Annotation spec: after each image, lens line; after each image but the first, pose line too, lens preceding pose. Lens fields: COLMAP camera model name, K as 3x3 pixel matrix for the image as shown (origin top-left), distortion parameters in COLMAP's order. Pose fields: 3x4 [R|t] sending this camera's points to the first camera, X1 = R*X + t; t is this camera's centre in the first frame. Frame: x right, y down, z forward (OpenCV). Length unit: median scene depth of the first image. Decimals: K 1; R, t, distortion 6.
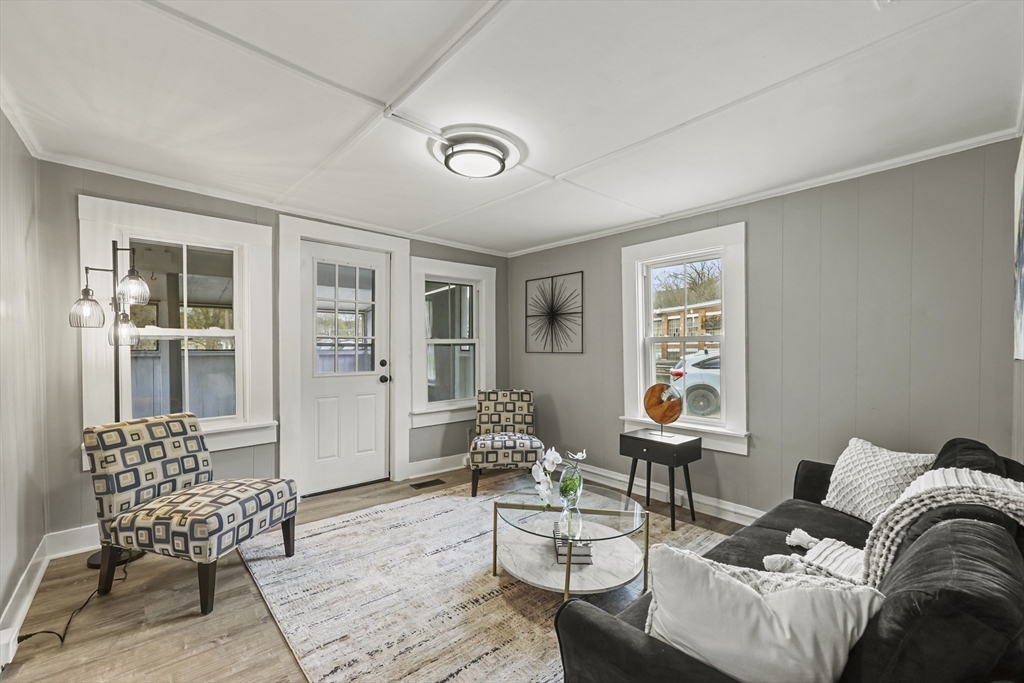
lens RADIAL K [[415.5, 0, 532.5], [0, 415.5, 347.2], [0, 0, 1]] dist [-0.002156, 0.000495]
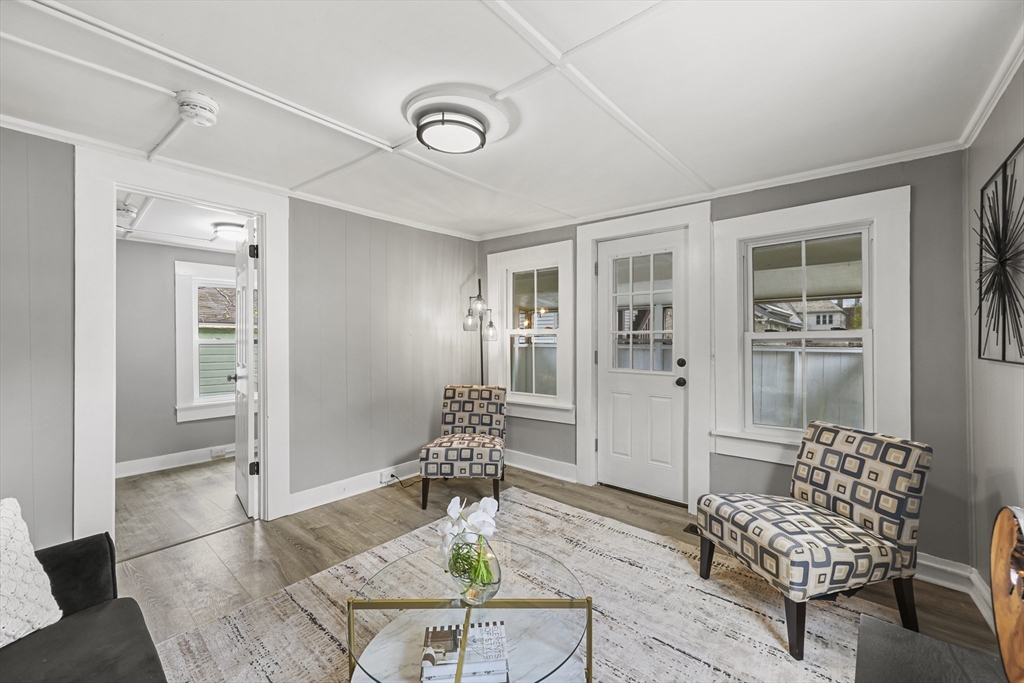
lens RADIAL K [[415.5, 0, 509.0], [0, 415.5, 337.1], [0, 0, 1]] dist [-0.002156, 0.000495]
pose [[0.113557, -0.005549, -0.993516, 0.472107], [-0.004566, 0.999971, -0.006106, -0.006254], [0.993521, 0.005230, 0.113529, 0.637762]]
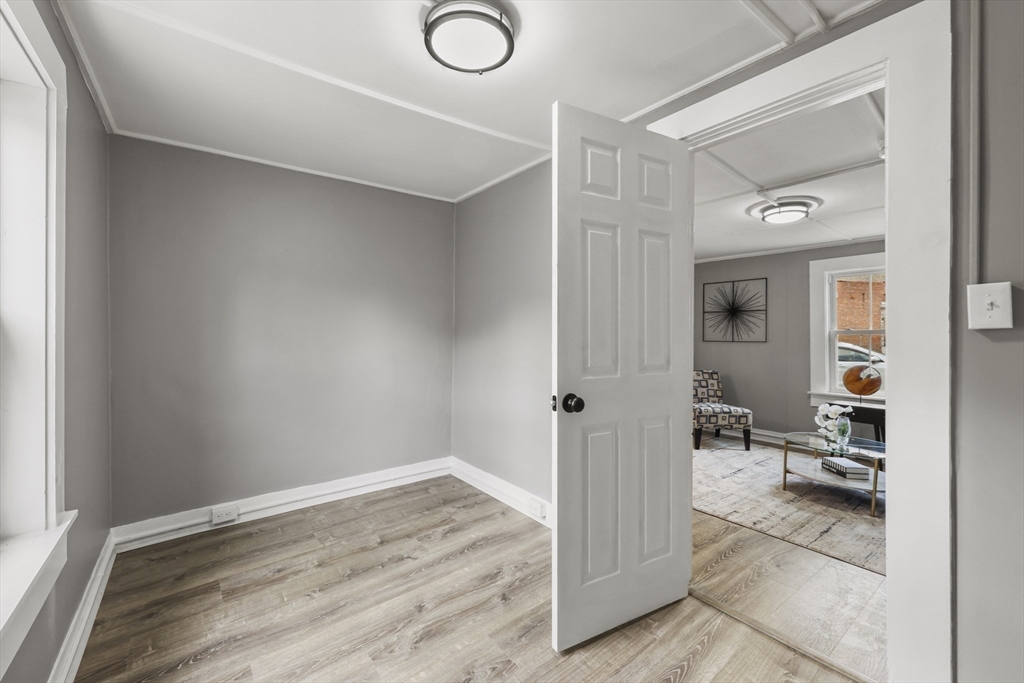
lens RADIAL K [[415.5, 0, 509.9], [0, 415.5, 341.5], [0, 0, 1]] dist [-0.002156, 0.000495]
pose [[0.997063, 0.009846, -0.075946, -0.644772], [-0.009124, 0.999910, 0.009848, 0.007902], [0.076036, -0.009126, 0.997063, -0.369876]]
